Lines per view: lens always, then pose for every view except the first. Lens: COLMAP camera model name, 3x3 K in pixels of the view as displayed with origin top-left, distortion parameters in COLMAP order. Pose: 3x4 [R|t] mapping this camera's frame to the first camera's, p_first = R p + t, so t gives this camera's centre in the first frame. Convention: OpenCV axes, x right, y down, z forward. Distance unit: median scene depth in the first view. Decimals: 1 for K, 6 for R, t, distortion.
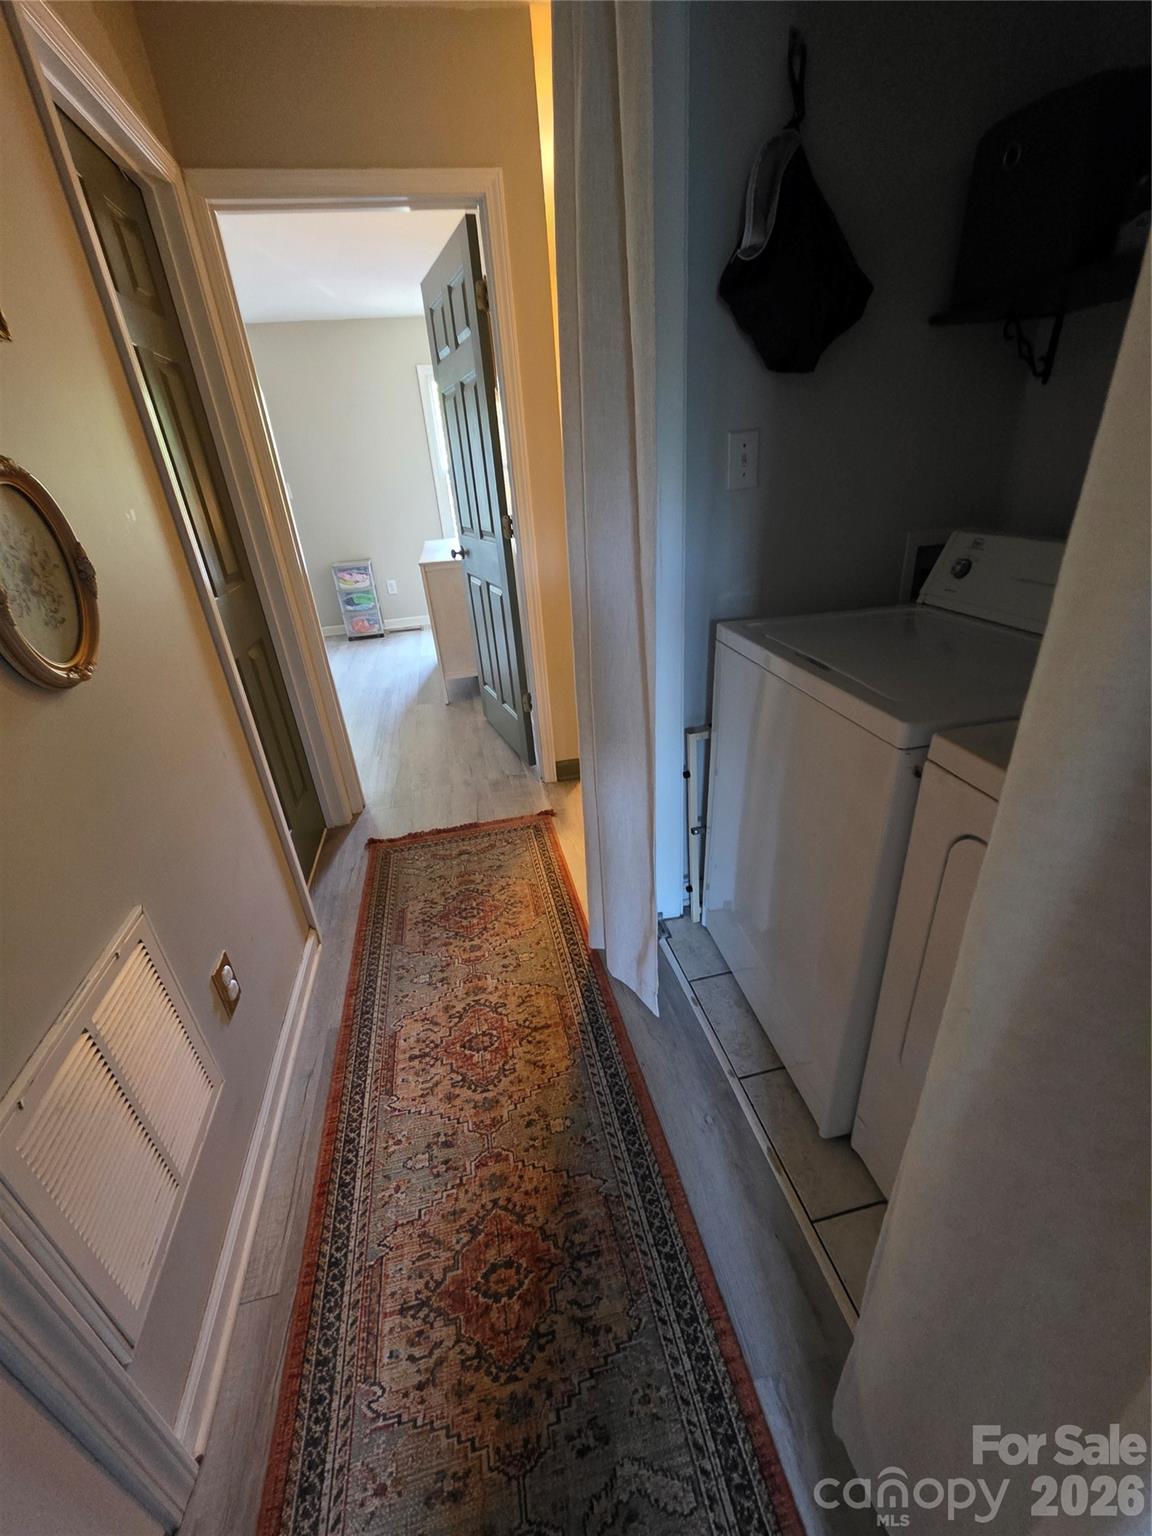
lens RADIAL K [[617.0, 0, 574.0], [0, 617.0, 764.6], [0, 0, 1]] dist [0.001919, -0.000820]
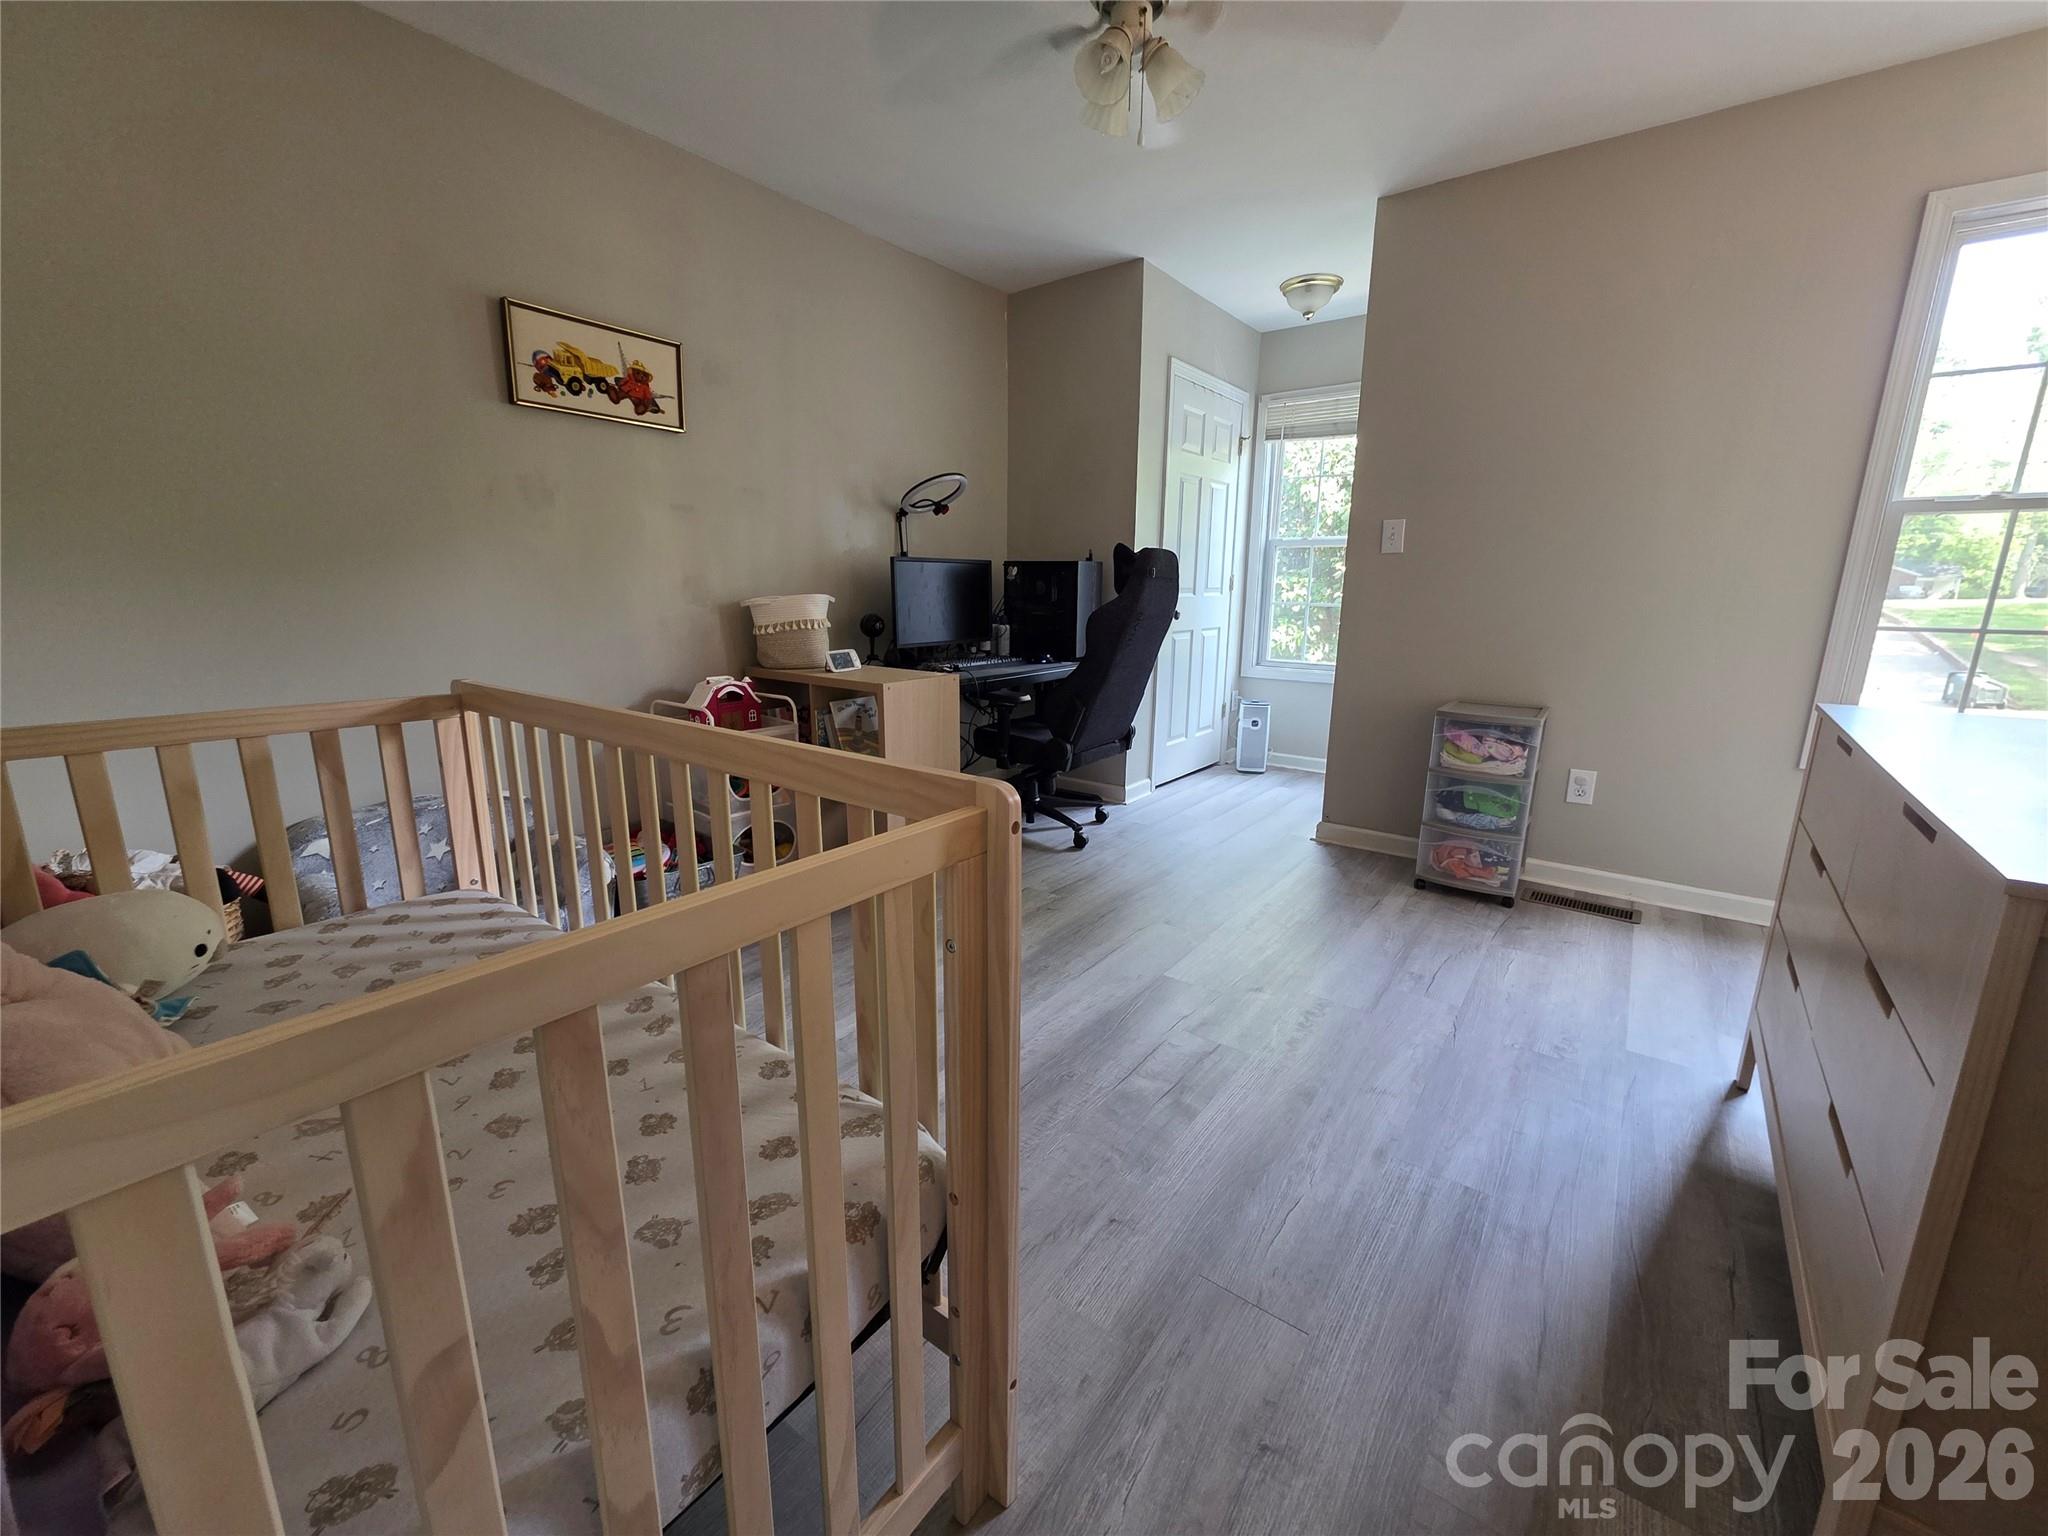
lens RADIAL K [[822.6, 0, 1019.8], [0, 822.6, 766.9], [0, 0, 1]] dist [0.001919, -0.000820]
pose [[0.650510, 0.241216, -0.720175, -0.168479], [-0.386598, 0.921354, -0.040602, -0.154783], [0.653742, 0.304831, 0.692604, 0.446295]]
